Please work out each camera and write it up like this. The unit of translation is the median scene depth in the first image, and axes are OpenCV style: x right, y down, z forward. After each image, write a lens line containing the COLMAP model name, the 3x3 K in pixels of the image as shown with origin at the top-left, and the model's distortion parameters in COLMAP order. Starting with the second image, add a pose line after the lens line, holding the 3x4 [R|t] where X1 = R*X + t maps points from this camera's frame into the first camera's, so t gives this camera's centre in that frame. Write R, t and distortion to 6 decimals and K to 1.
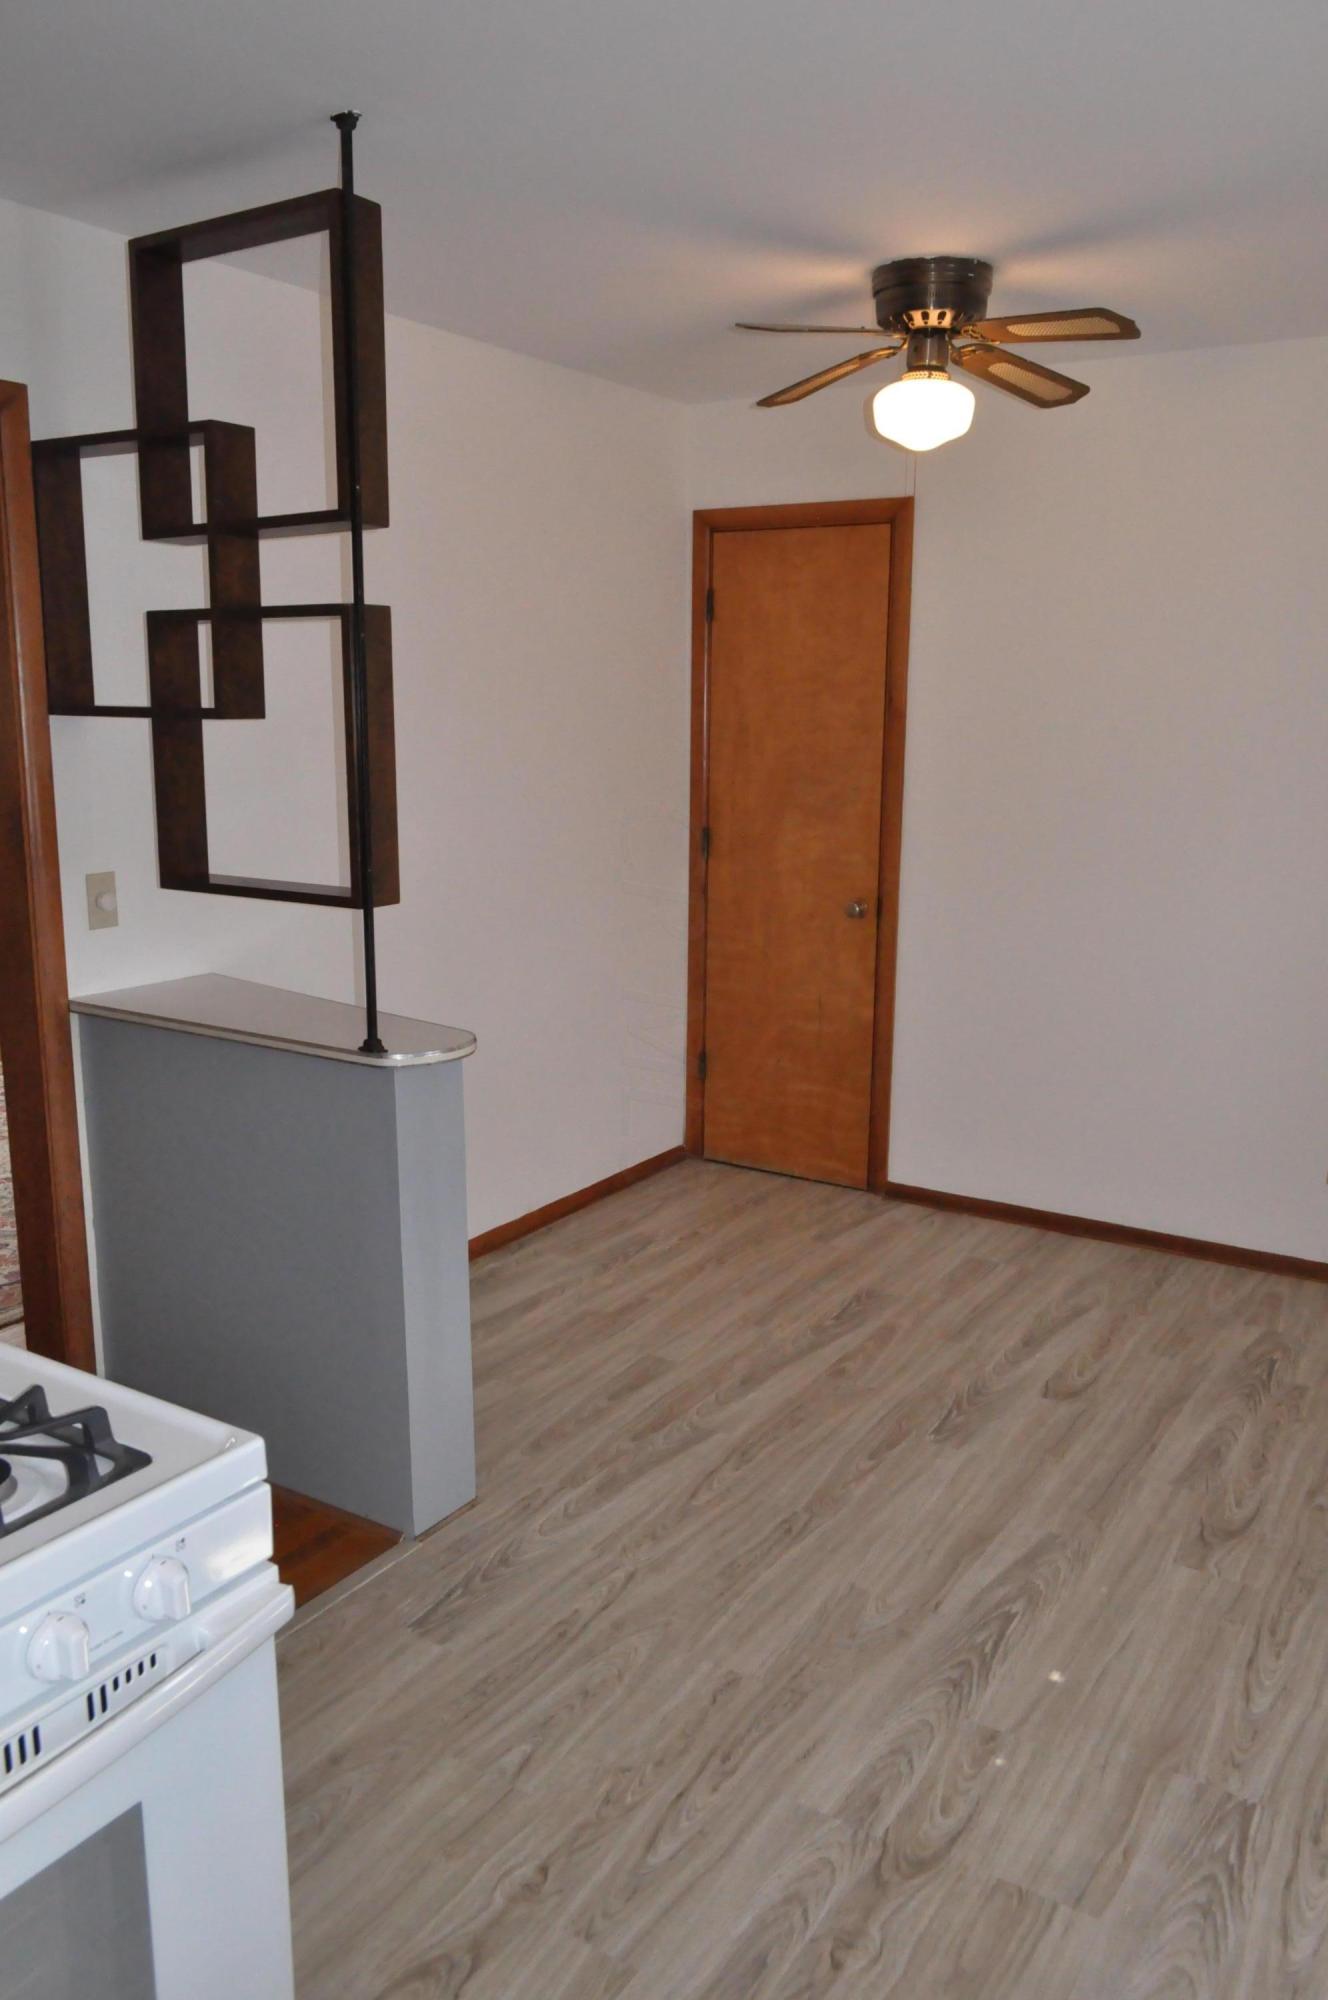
lens RADIAL K [[1542.3, 0, 673.3], [0, 1542.3, 998.5], [0, 0, 1]] dist [-0.024957, 0.011918]
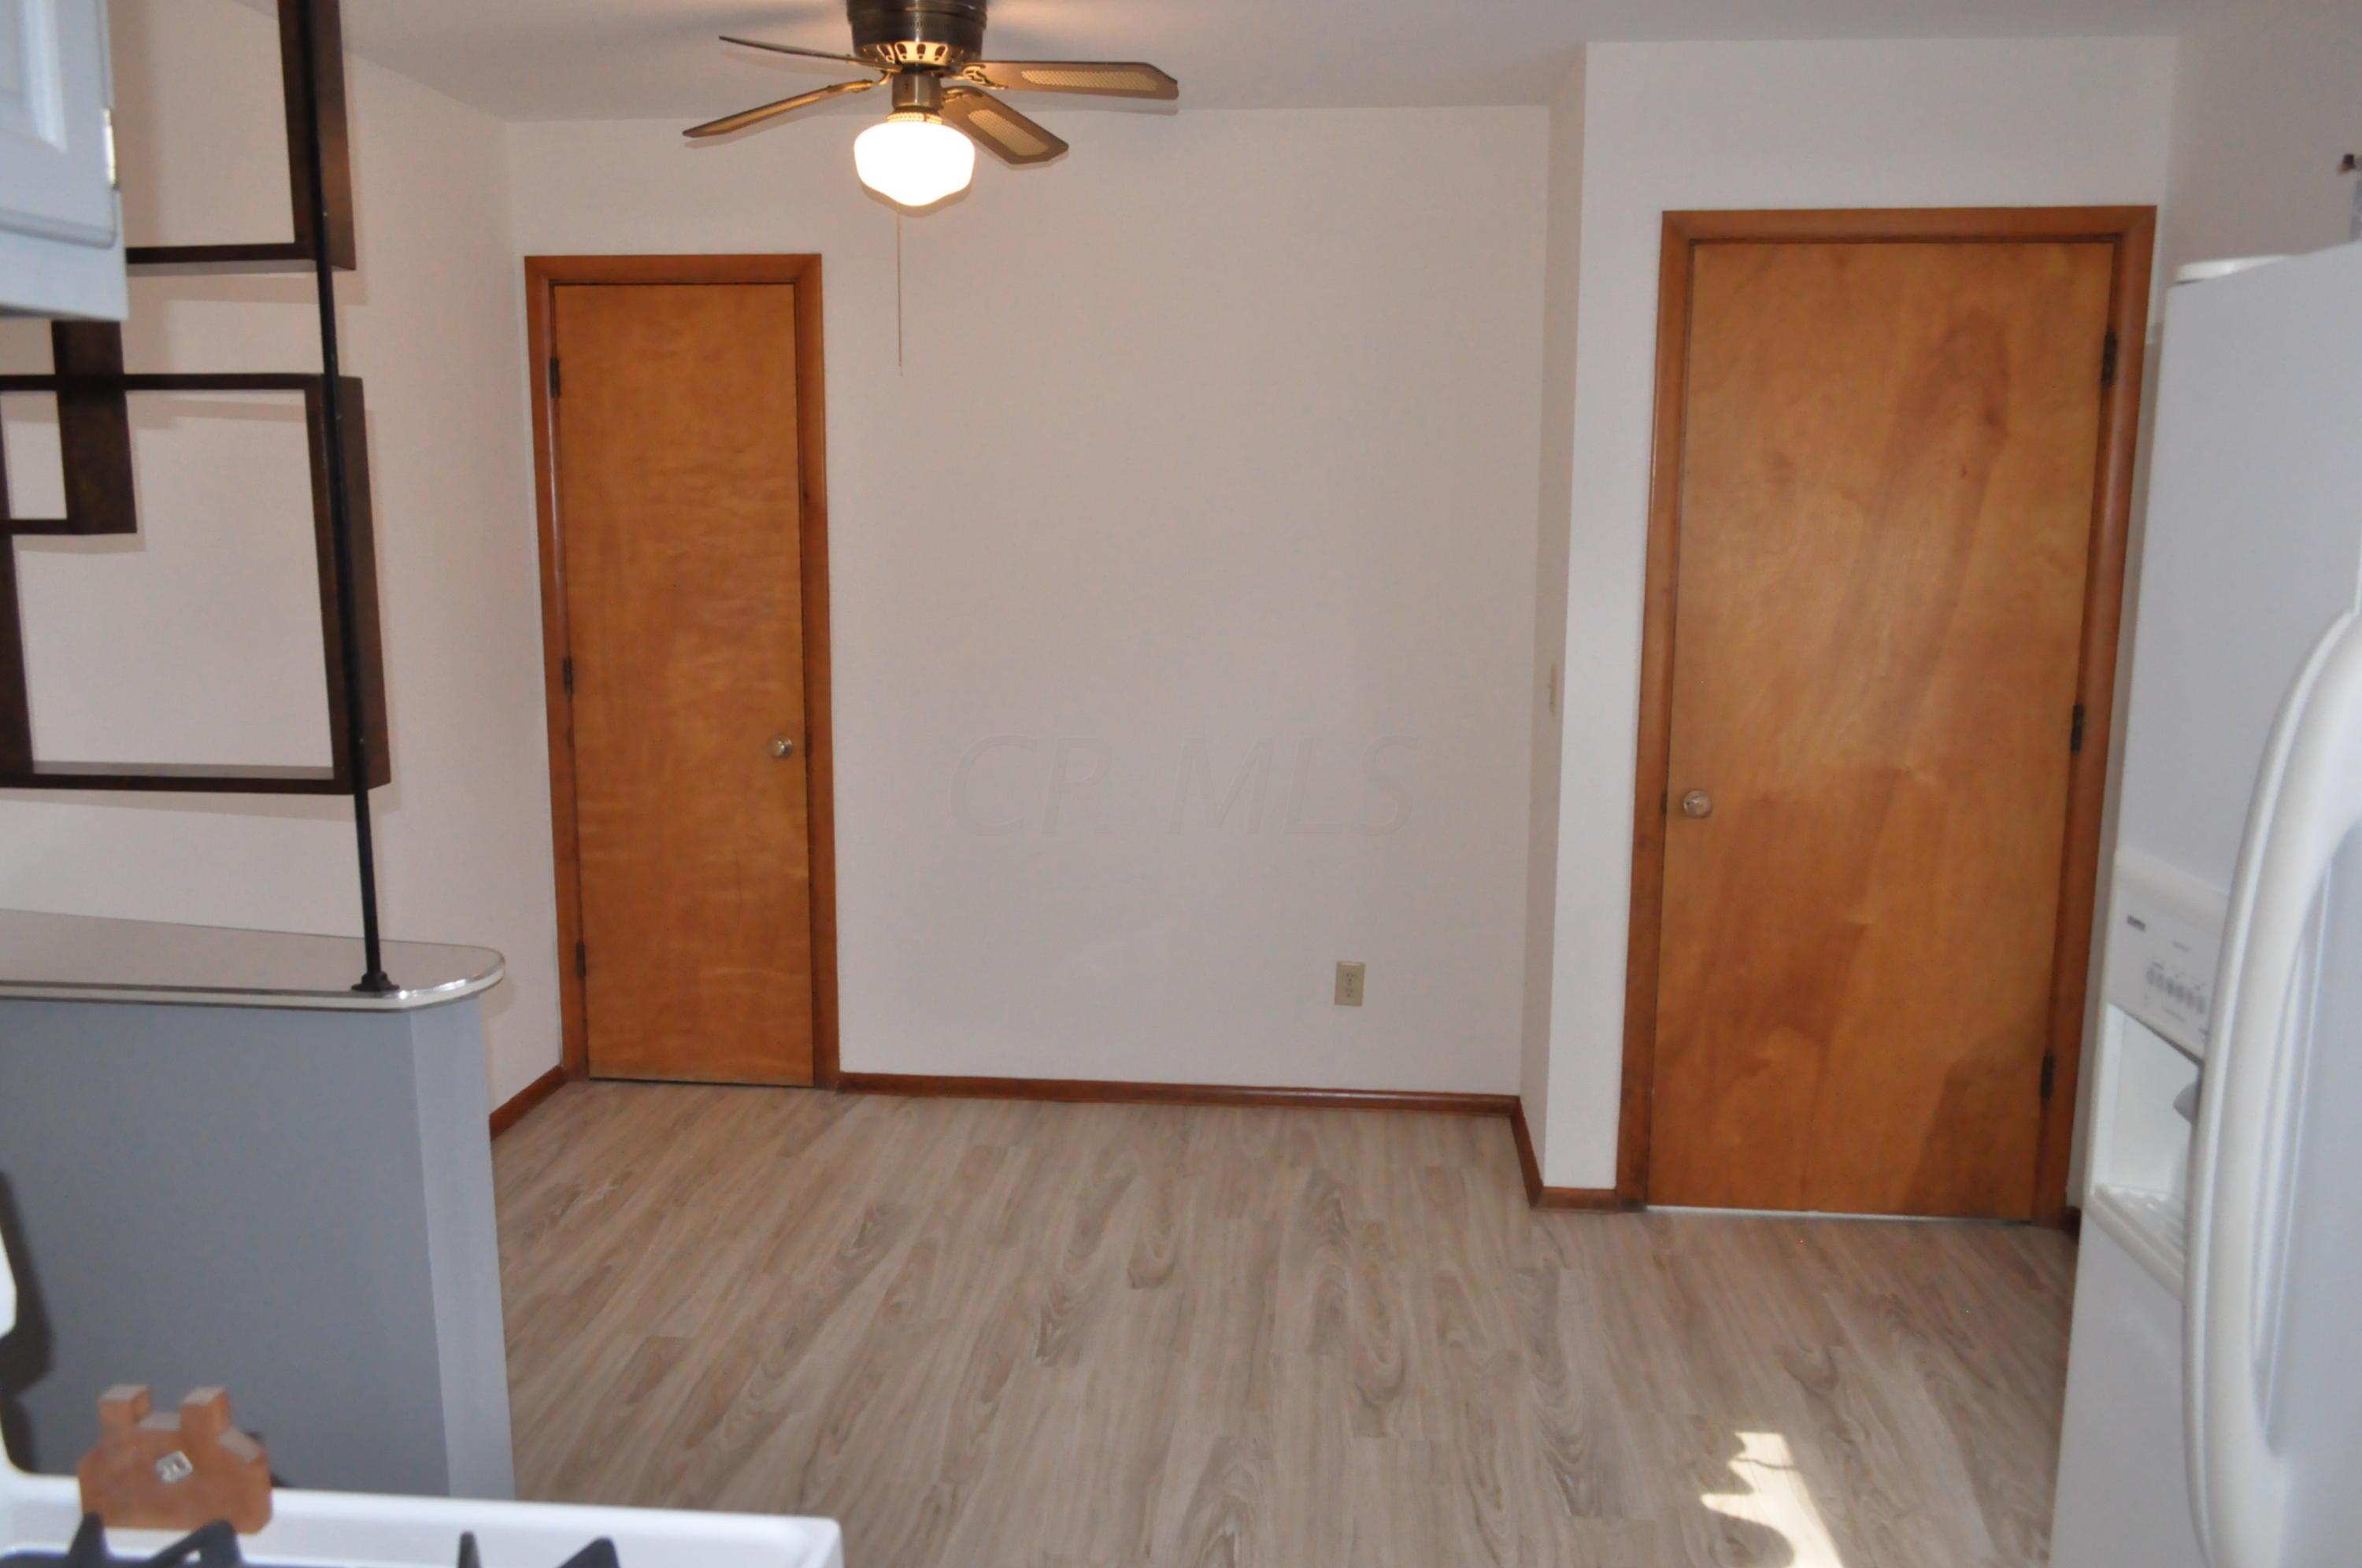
lens RADIAL K [[1821.2, 0, 1186.5], [0, 1821.2, 783.0], [0, 0, 1]] dist [-0.024957, 0.011918]
pose [[0.887561, -0.076822, 0.454239, -0.180263], [0.090330, 0.995879, -0.008075, -0.016060], [-0.451747, 0.048198, 0.890843, 0.051387]]
